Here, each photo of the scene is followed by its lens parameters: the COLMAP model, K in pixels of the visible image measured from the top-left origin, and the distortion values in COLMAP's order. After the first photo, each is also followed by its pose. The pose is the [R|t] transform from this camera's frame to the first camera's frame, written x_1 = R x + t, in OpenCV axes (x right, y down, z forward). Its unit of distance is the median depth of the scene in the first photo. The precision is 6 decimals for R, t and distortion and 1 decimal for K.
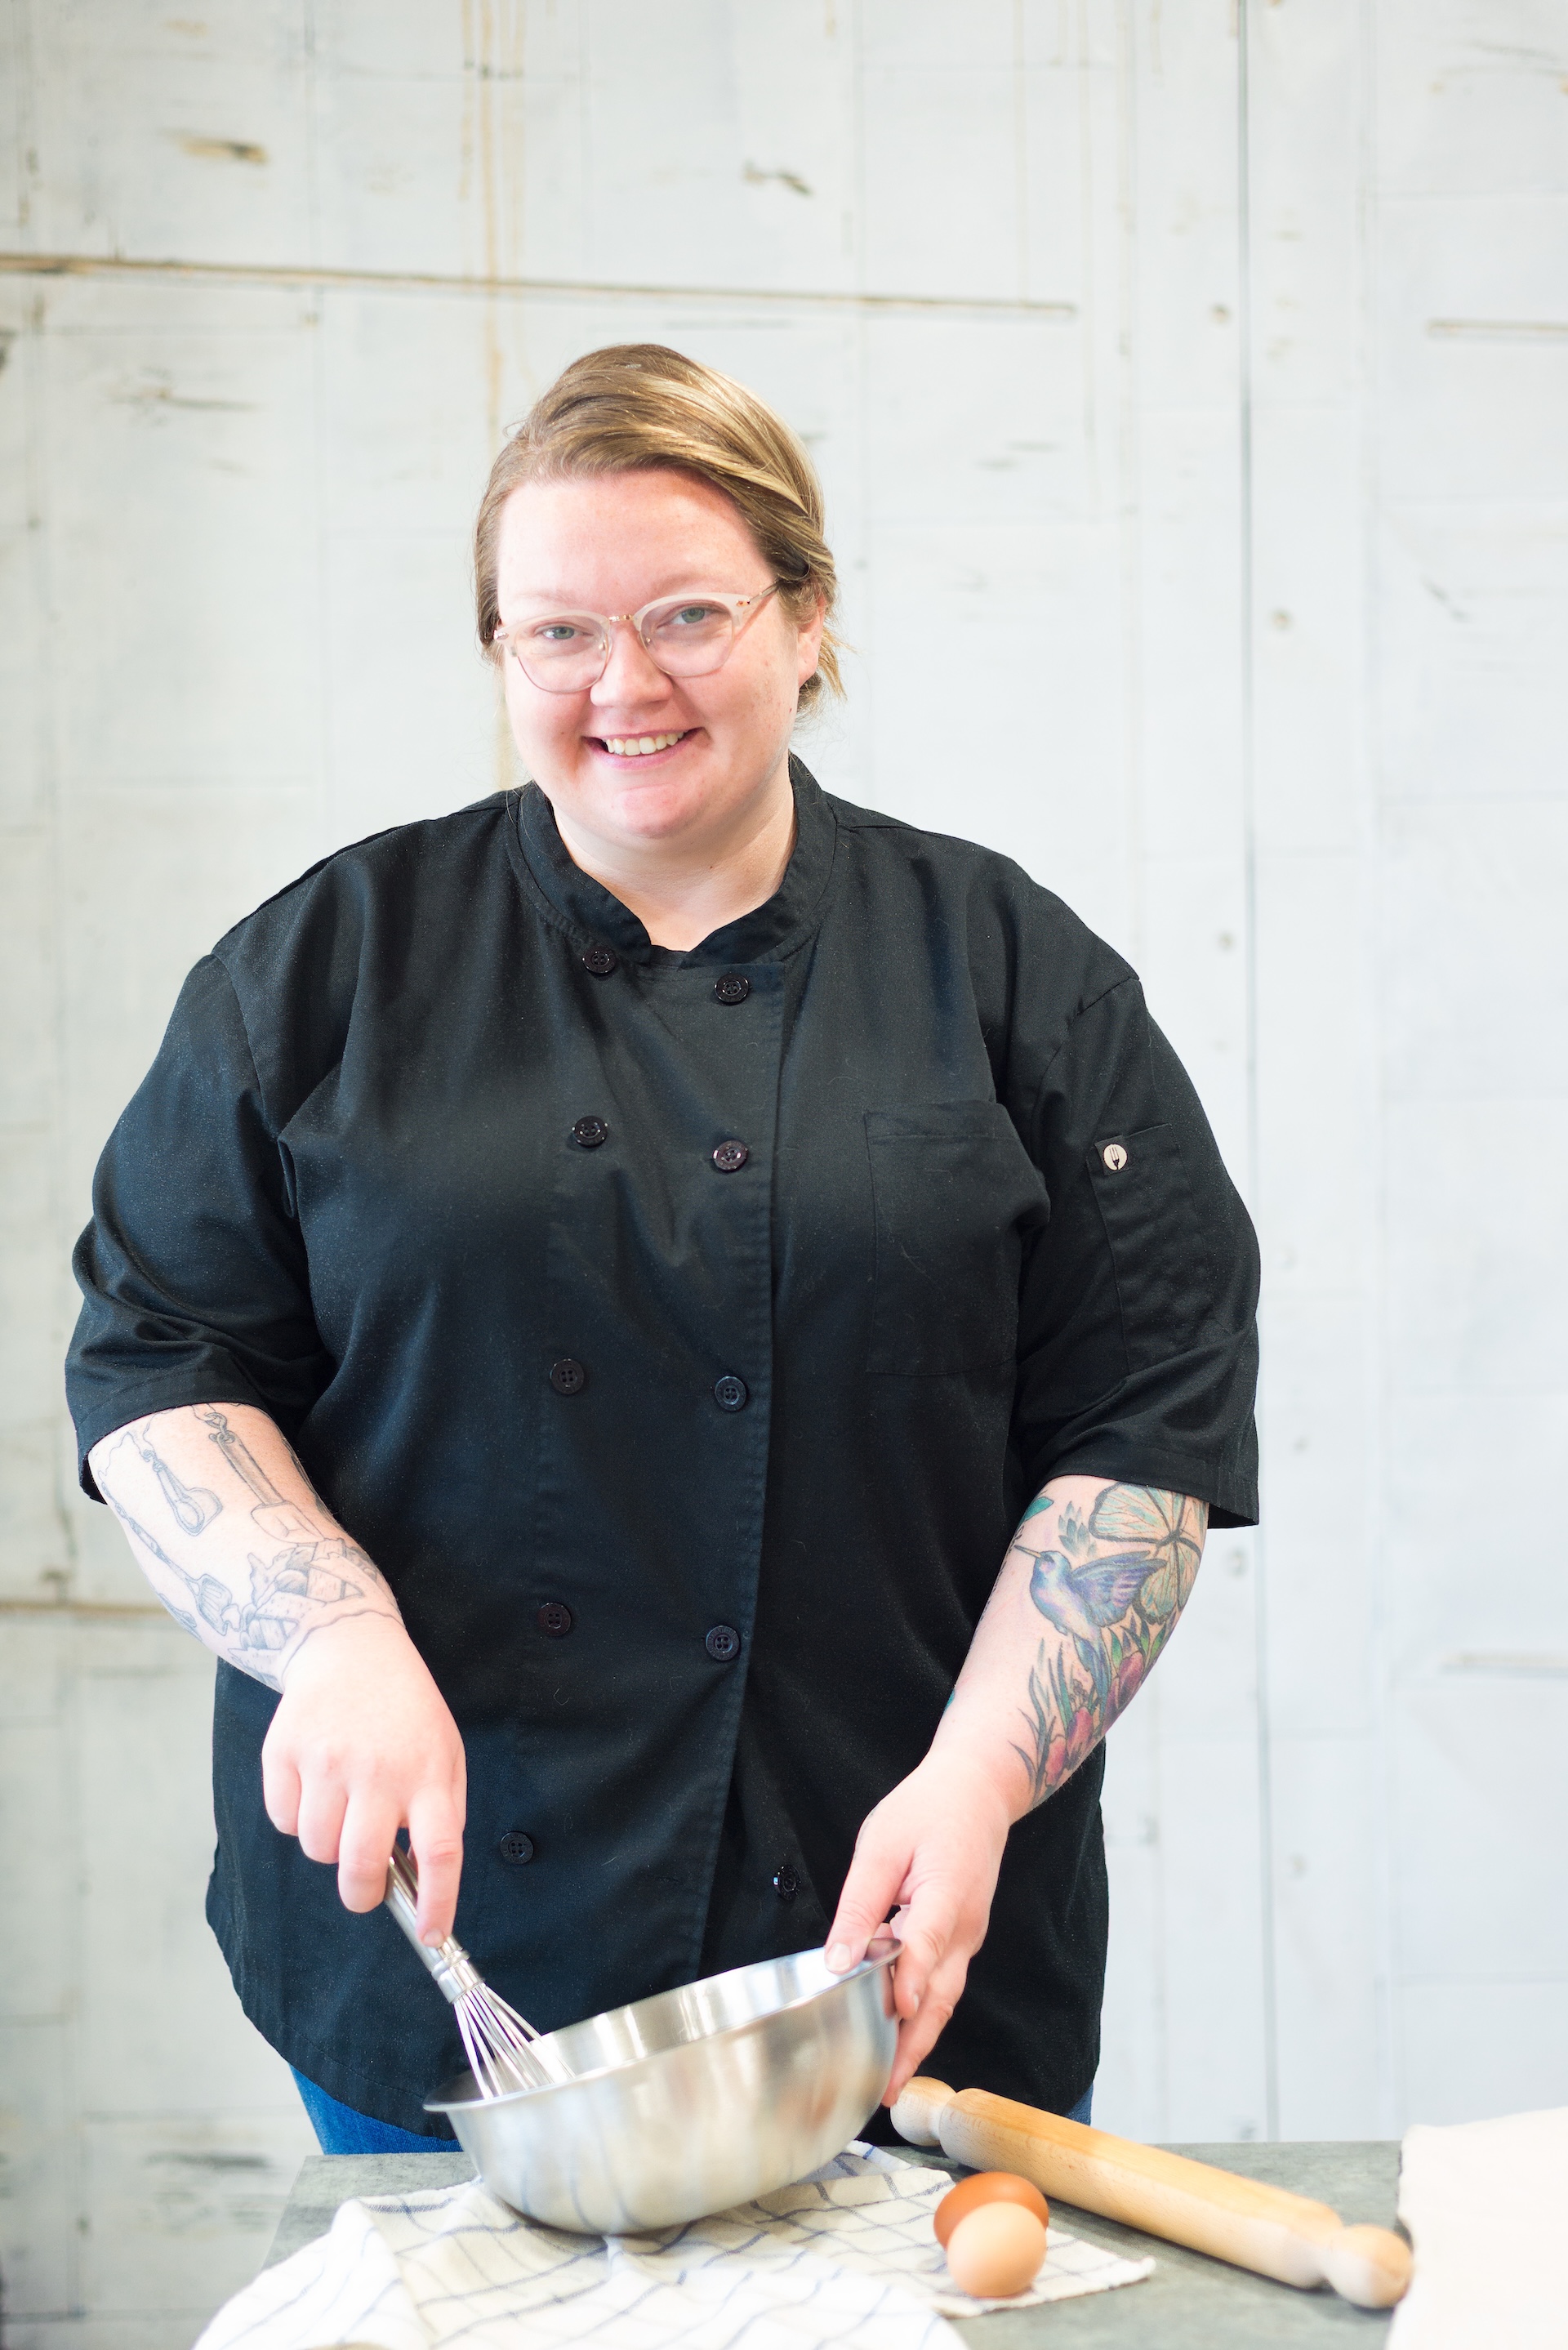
lens RADIAL K [[3770.2, 0, 784.0], [0, 3770.2, 1175.0], [0, 0, 1]] dist [0.016866, 0.556035]
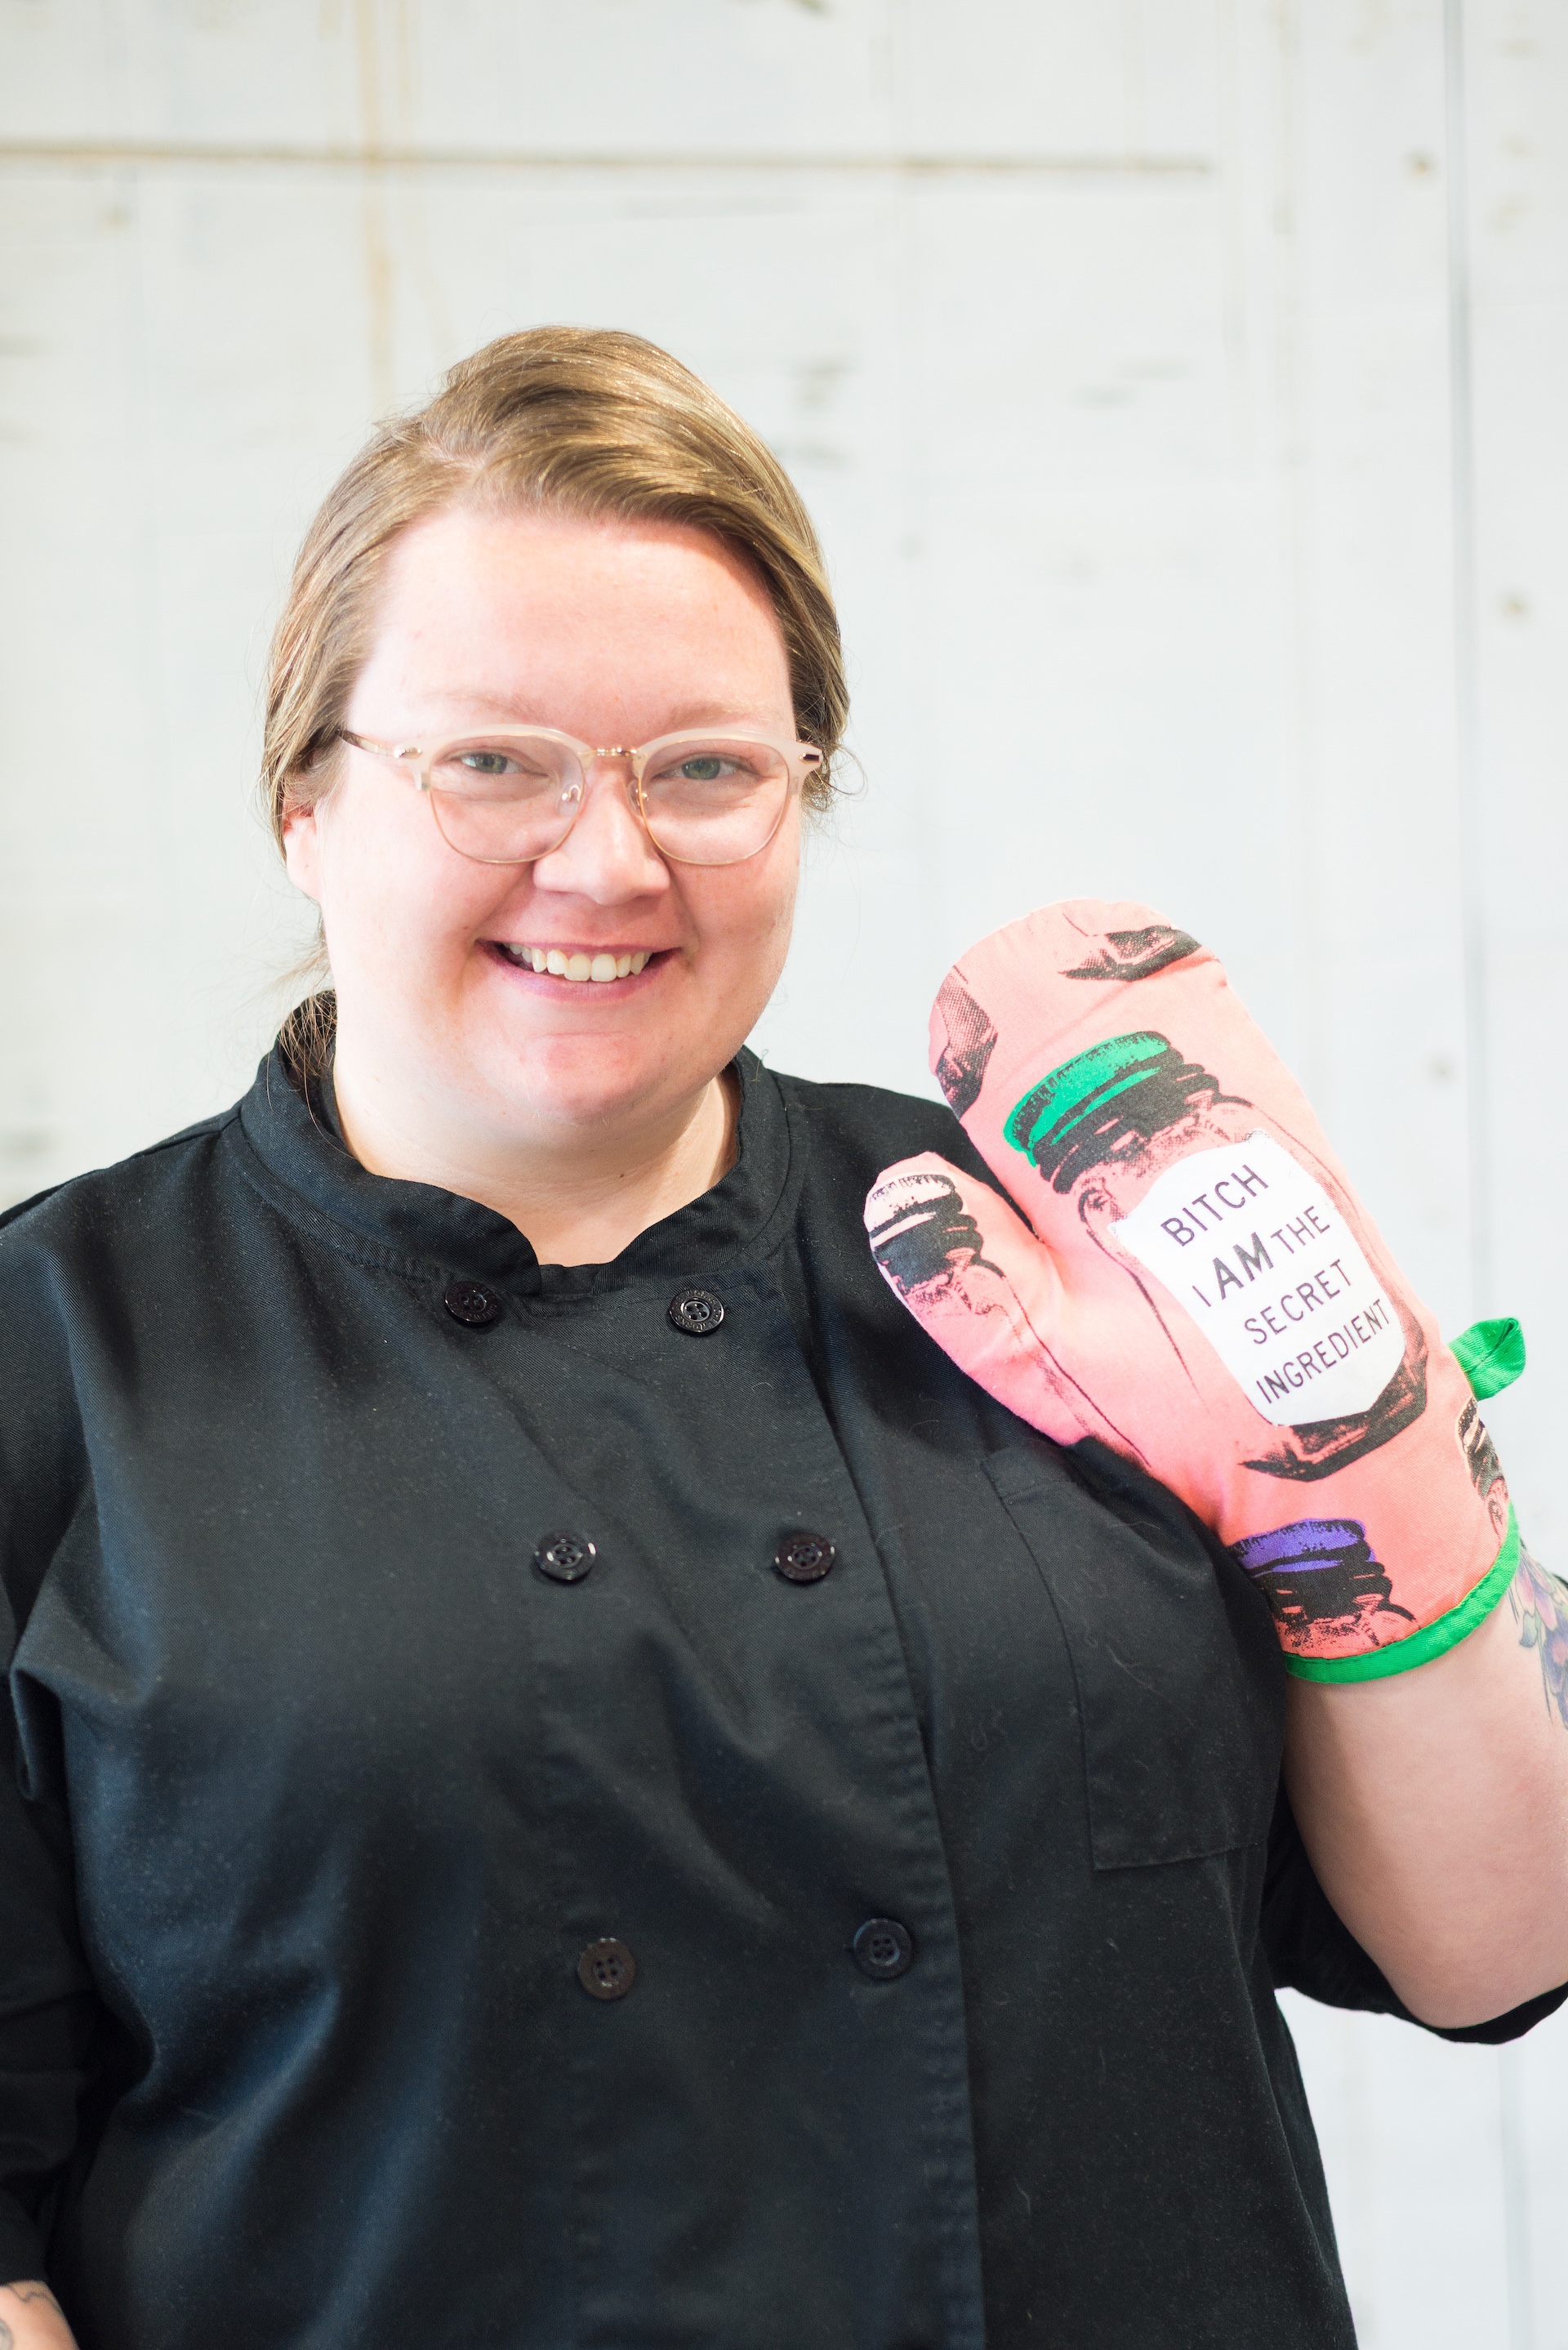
lens RADIAL K [[3770.2, 0, 784.0], [0, 3770.2, 1175.0], [0, 0, 1]] dist [0.016866, 0.556035]
pose [[0.999000, -0.021296, -0.039319, 0.022070], [0.023092, 0.998684, 0.045792, -0.078137], [0.038292, -0.046654, 0.998177, 0.294066]]
